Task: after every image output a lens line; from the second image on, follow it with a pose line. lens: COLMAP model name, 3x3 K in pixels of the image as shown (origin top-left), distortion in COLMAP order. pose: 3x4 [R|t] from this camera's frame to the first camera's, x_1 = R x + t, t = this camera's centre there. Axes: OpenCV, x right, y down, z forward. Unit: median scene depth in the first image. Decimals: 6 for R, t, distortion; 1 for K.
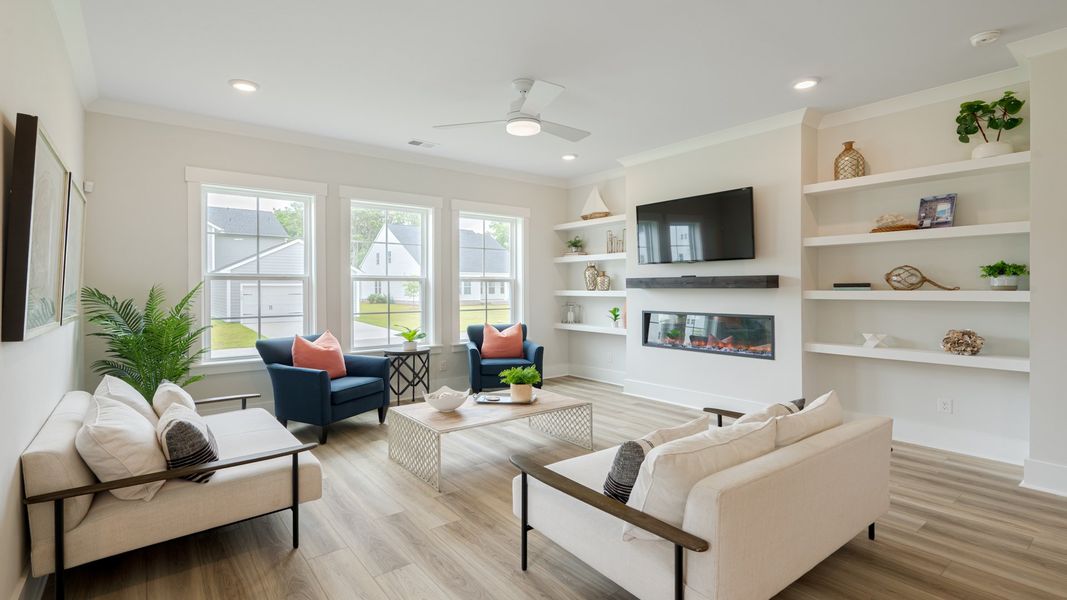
lens RADIAL K [[524.7, 0, 534.0], [0, 524.7, 293.7], [0, 0, 1]] dist [0.001775, 0.000361]
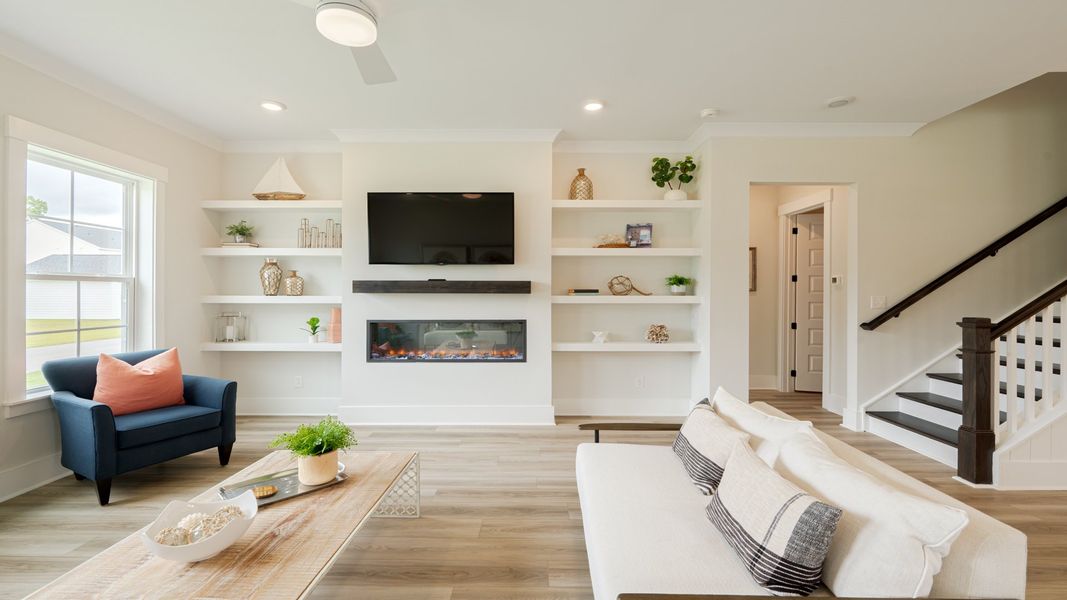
lens RADIAL K [[461.6, 0, 536.9], [0, 461.6, 294.0], [0, 0, 1]] dist [-0.001822, -0.000318]
pose [[0.604700, 0.003461, 0.796446, -0.262156], [0.005406, 0.999950, -0.008449, -0.001279], [-0.796435, 0.009415, 0.604651, 0.430913]]
